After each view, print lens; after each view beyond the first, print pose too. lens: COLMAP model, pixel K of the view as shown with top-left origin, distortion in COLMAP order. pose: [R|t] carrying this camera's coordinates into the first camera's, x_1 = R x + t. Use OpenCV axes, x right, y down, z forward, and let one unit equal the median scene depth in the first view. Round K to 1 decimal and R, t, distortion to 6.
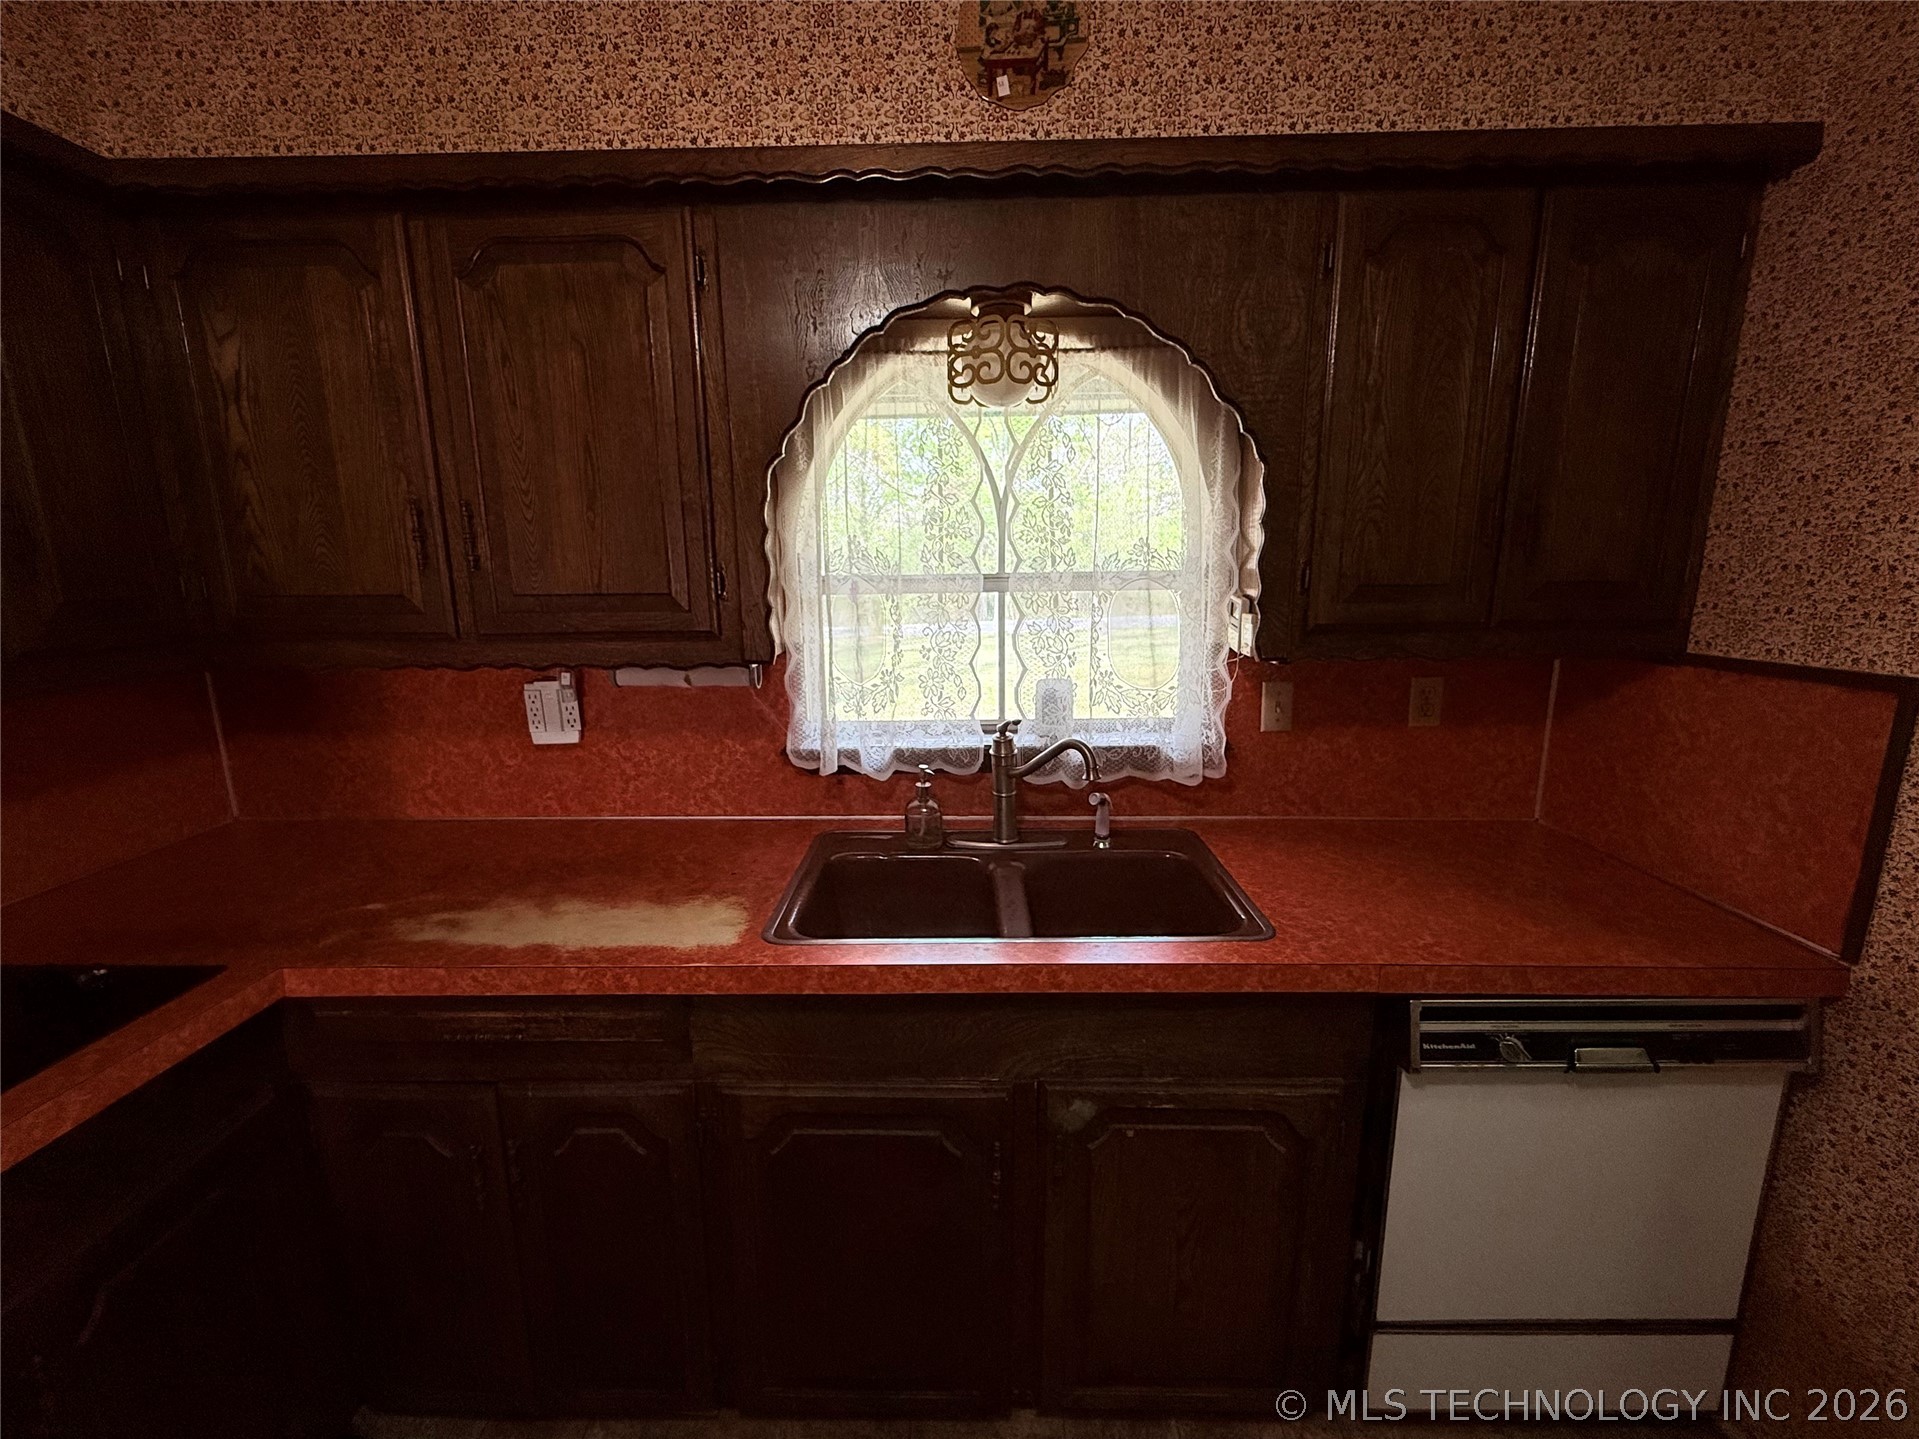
lens RADIAL K [[814.1, 0, 951.5], [0, 814.1, 718.6], [0, 0, 1]] dist [-0.001265, 0.000563]
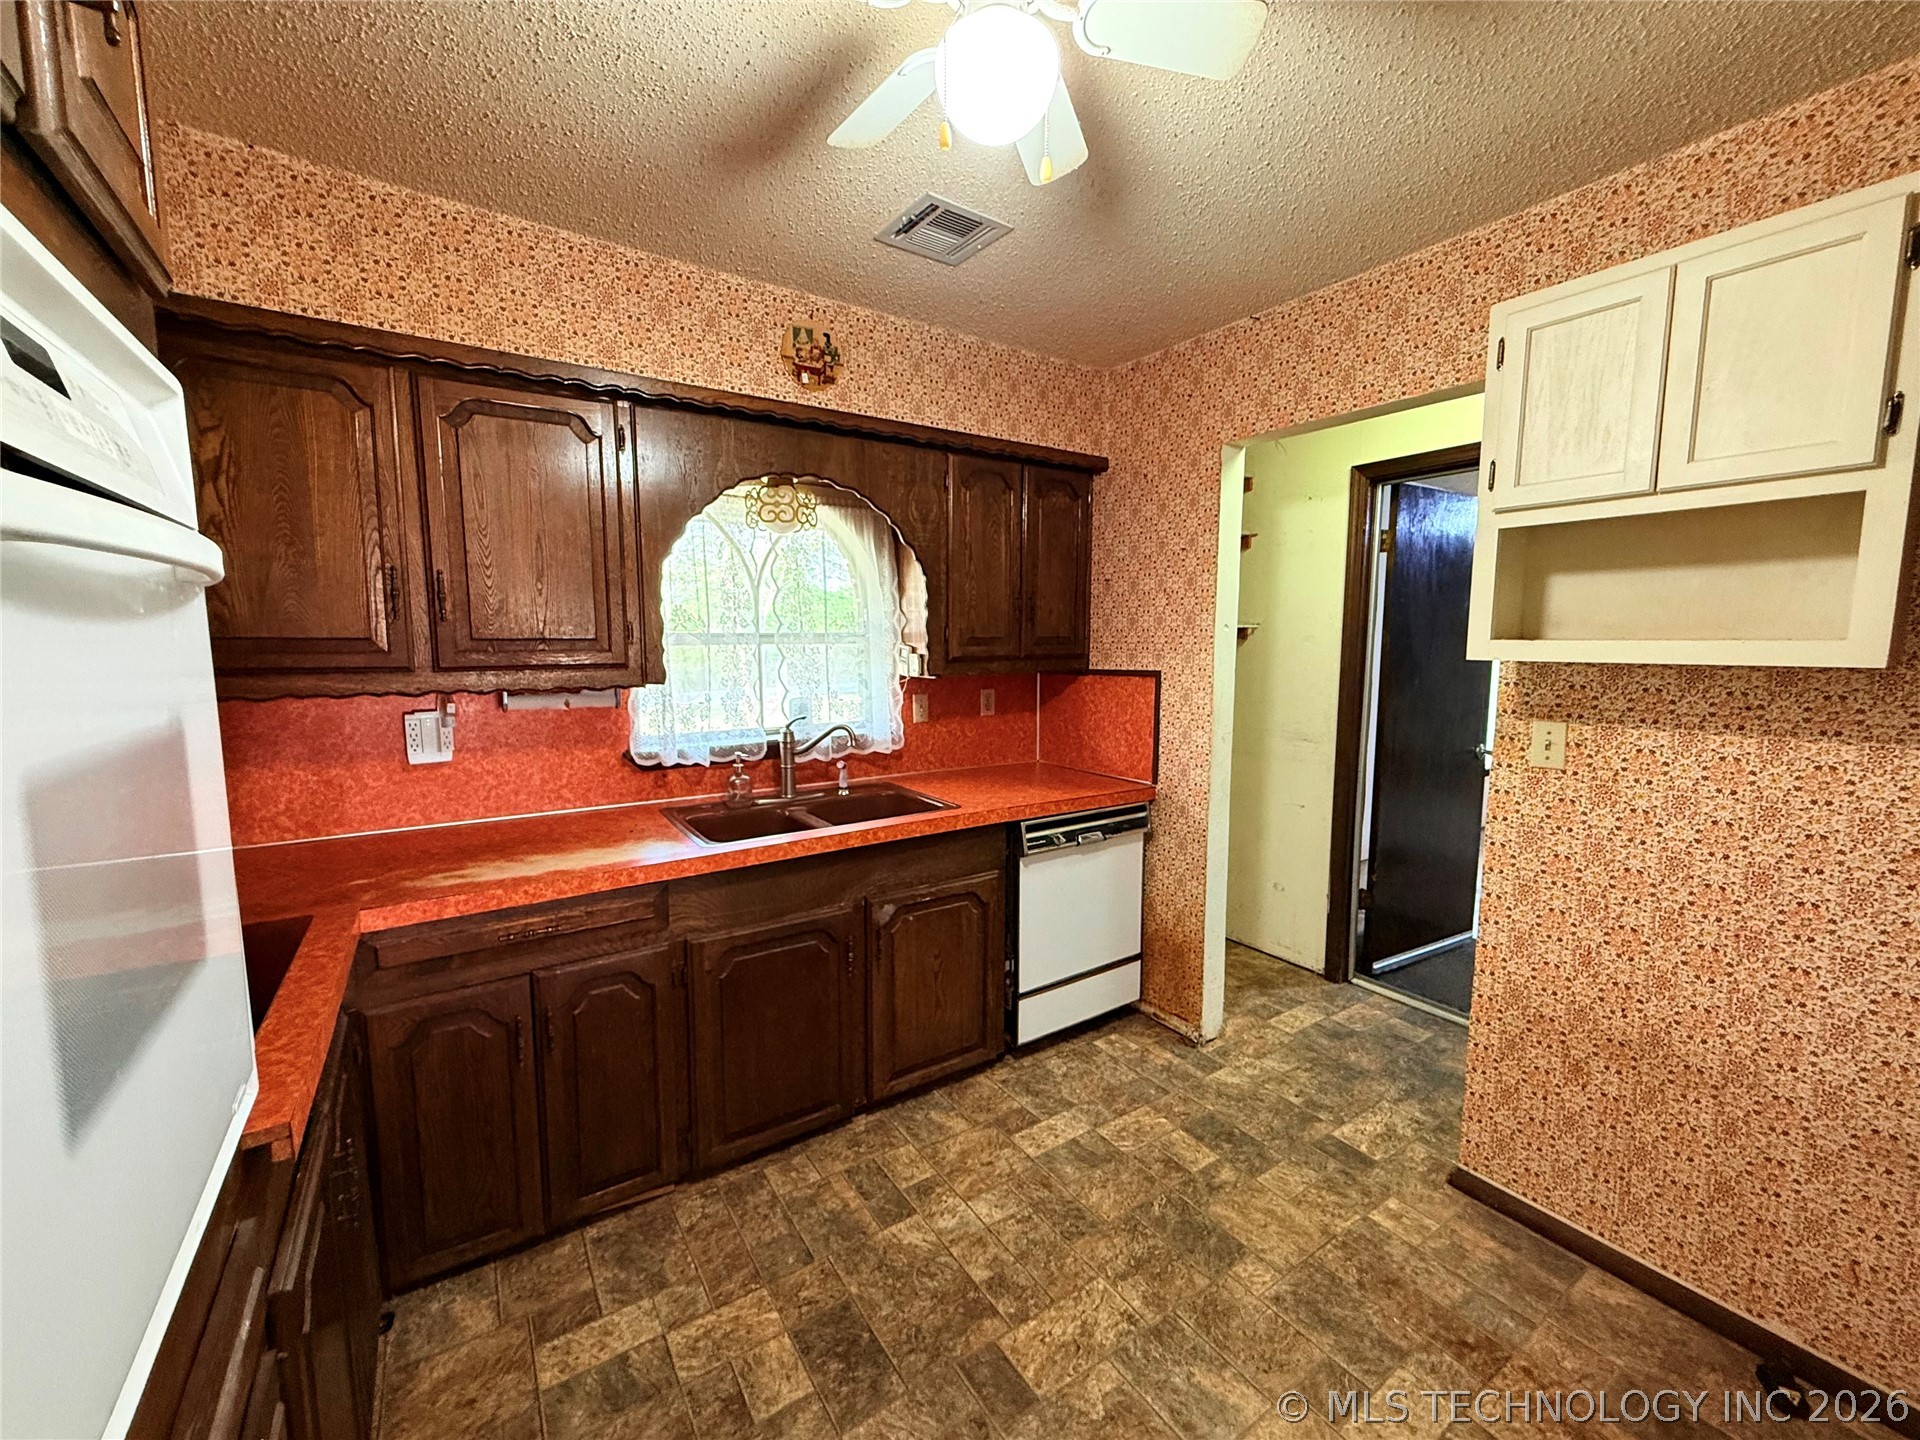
lens RADIAL K [[765.3, 0, 949.5], [0, 765.3, 716.3], [0, 0, 1]] dist [-0.000433, -0.000589]
pose [[0.824430, -0.048091, 0.563917, -0.639544], [0.102851, 0.992523, -0.065723, 0.154465], [-0.556540, 0.112184, 0.823212, -0.531249]]
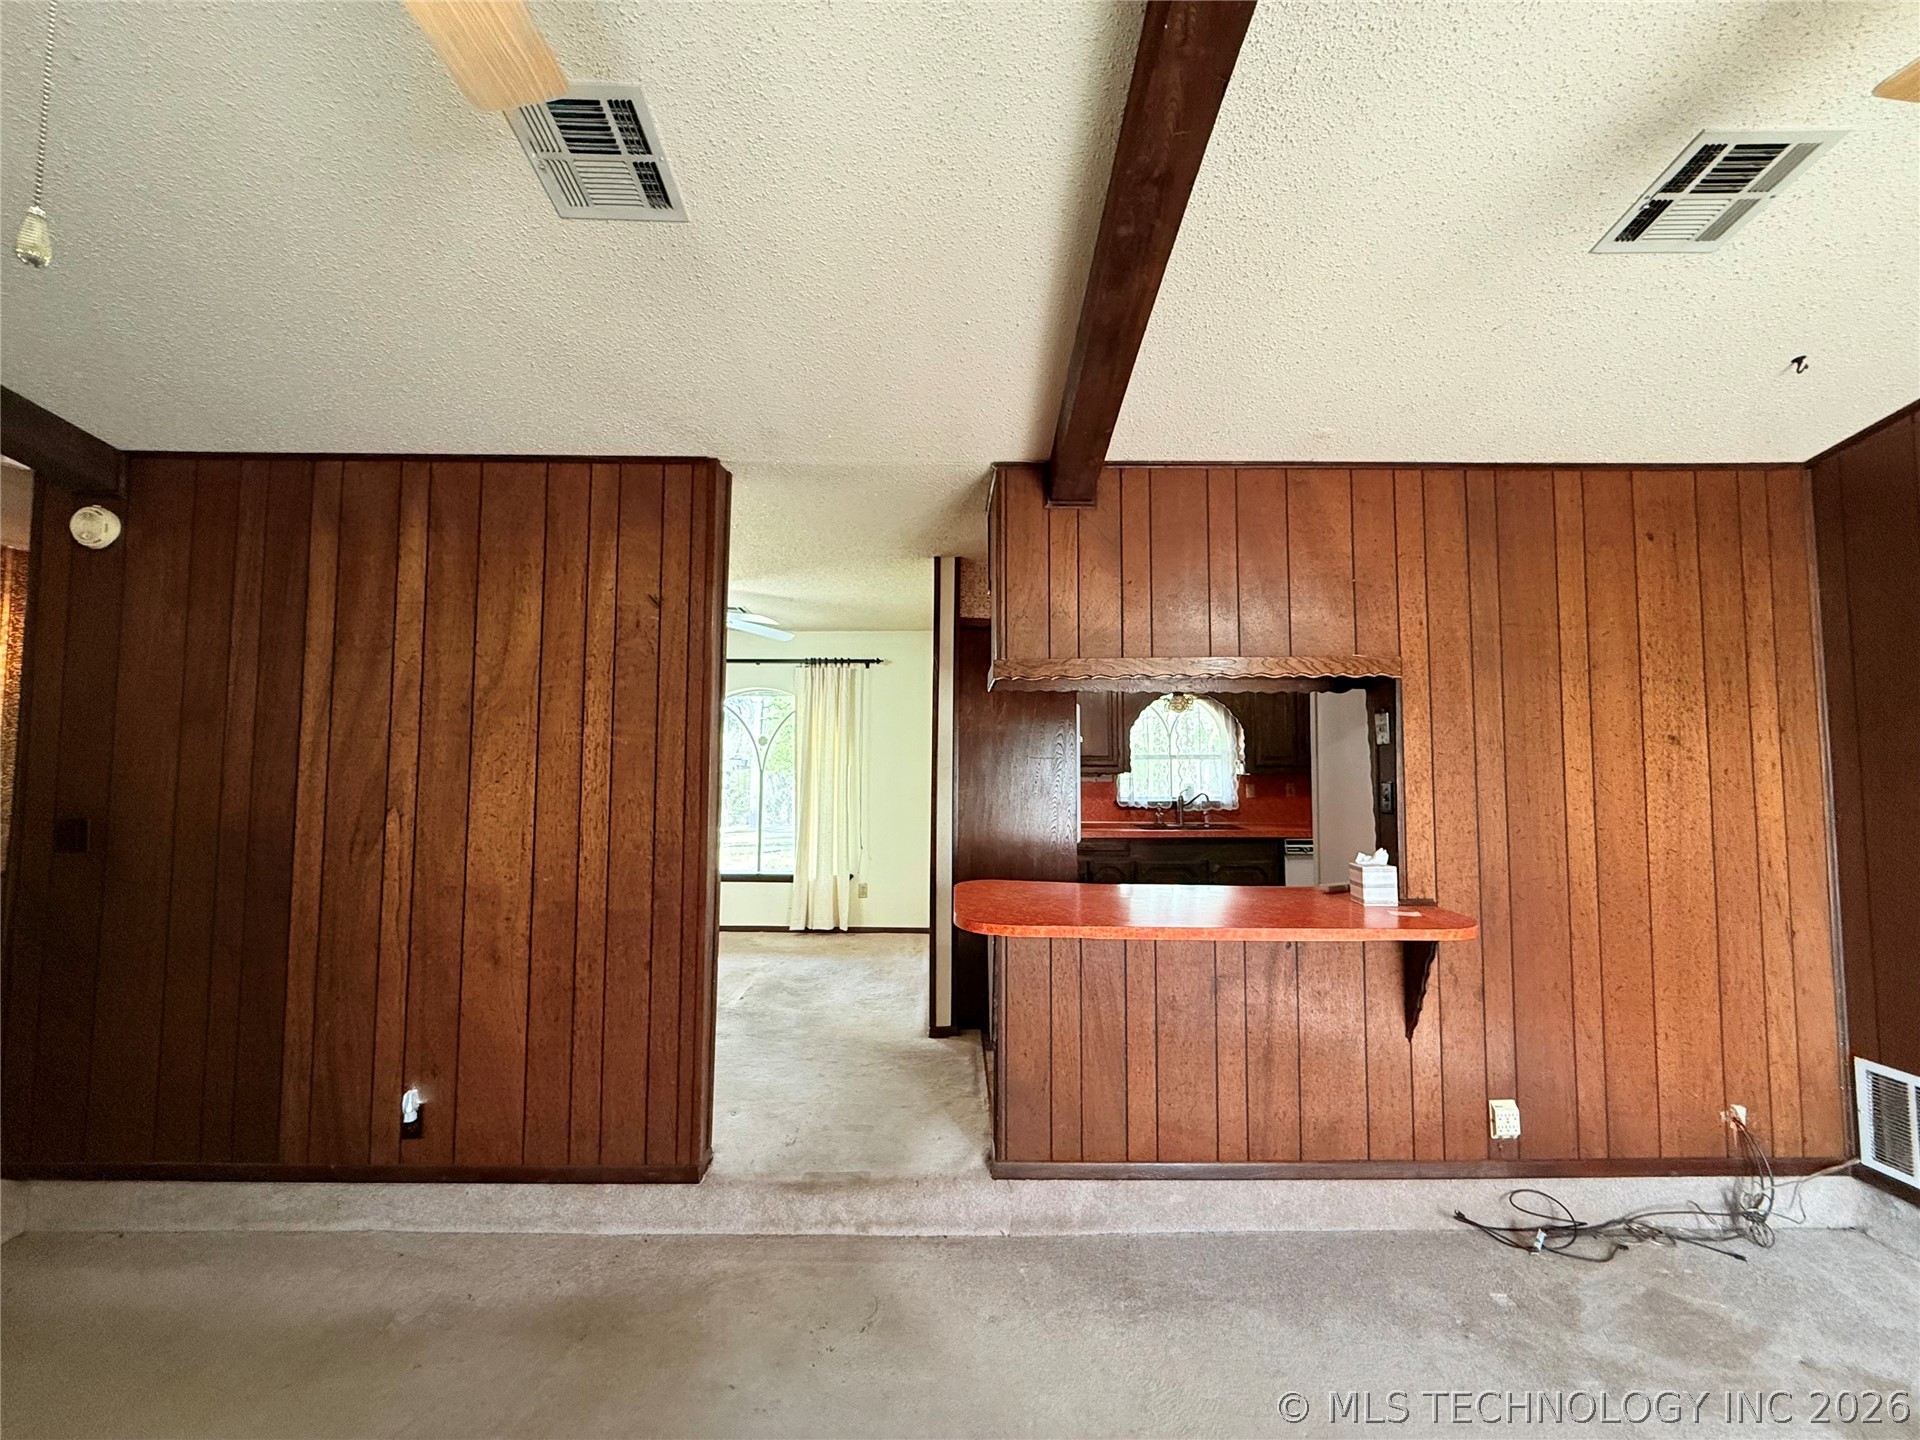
lens RADIAL K [[765.3, 0, 959.8], [0, 765.3, 711.1], [0, 0, 1]] dist [-0.000433, -0.000589]
pose [[0.999491, 0.014816, 0.028241, -1.294977], [-0.007098, 0.966670, -0.255927, 0.677726], [-0.031092, 0.255596, 0.966284, -3.040489]]
